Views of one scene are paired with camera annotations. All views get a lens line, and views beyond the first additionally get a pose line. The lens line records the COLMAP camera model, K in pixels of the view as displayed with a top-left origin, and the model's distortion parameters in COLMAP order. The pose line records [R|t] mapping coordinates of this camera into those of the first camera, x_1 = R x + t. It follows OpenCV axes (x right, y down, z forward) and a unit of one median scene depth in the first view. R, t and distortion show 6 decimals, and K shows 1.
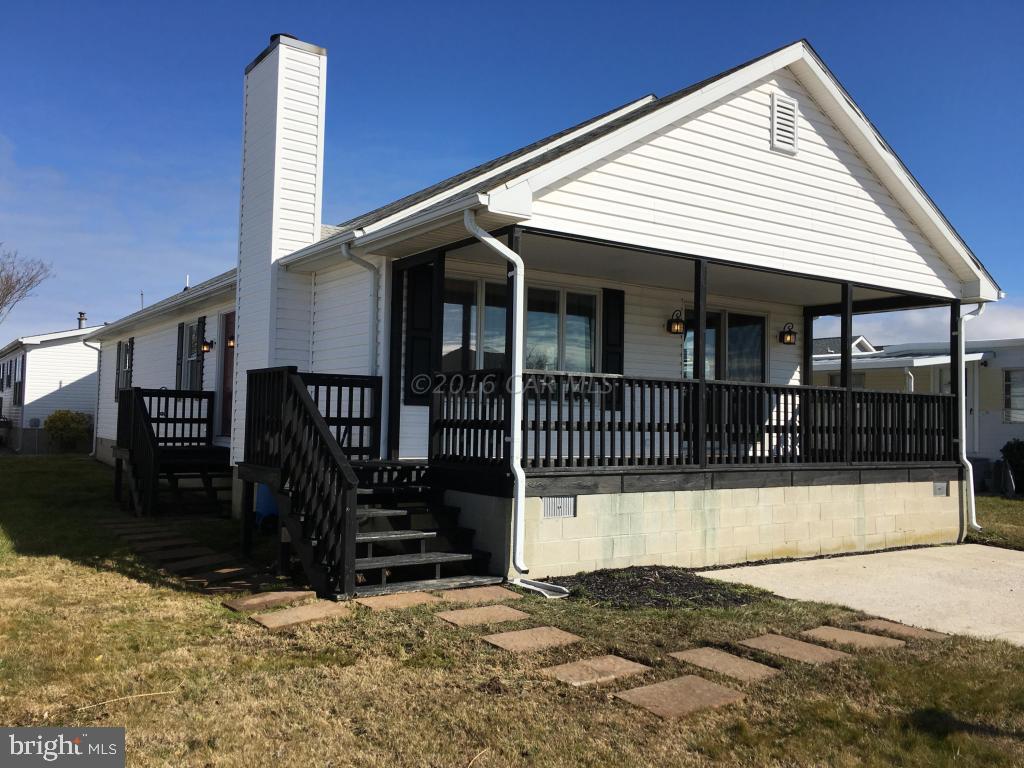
lens RADIAL K [[891.8, 0, 512.0], [0, 891.8, 384.0], [0, 0, 1]] dist [0.004393, -0.004087]
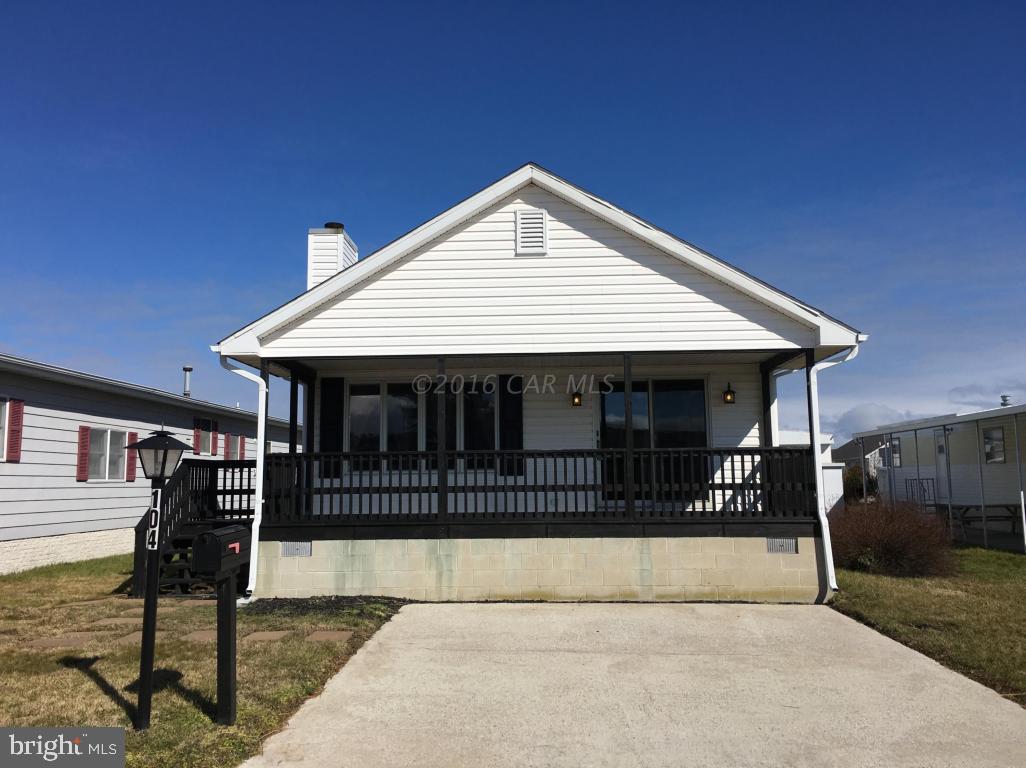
lens RADIAL K [[868.5, 0, 513.0], [0, 868.5, 384.0], [0, 0, 1]] dist [0.014391, -0.007840]
pose [[0.801944, -0.094195, -0.589927, 0.914115], [0.050268, 0.994629, -0.090480, 0.014863], [0.595281, 0.042905, 0.802371, 0.058064]]
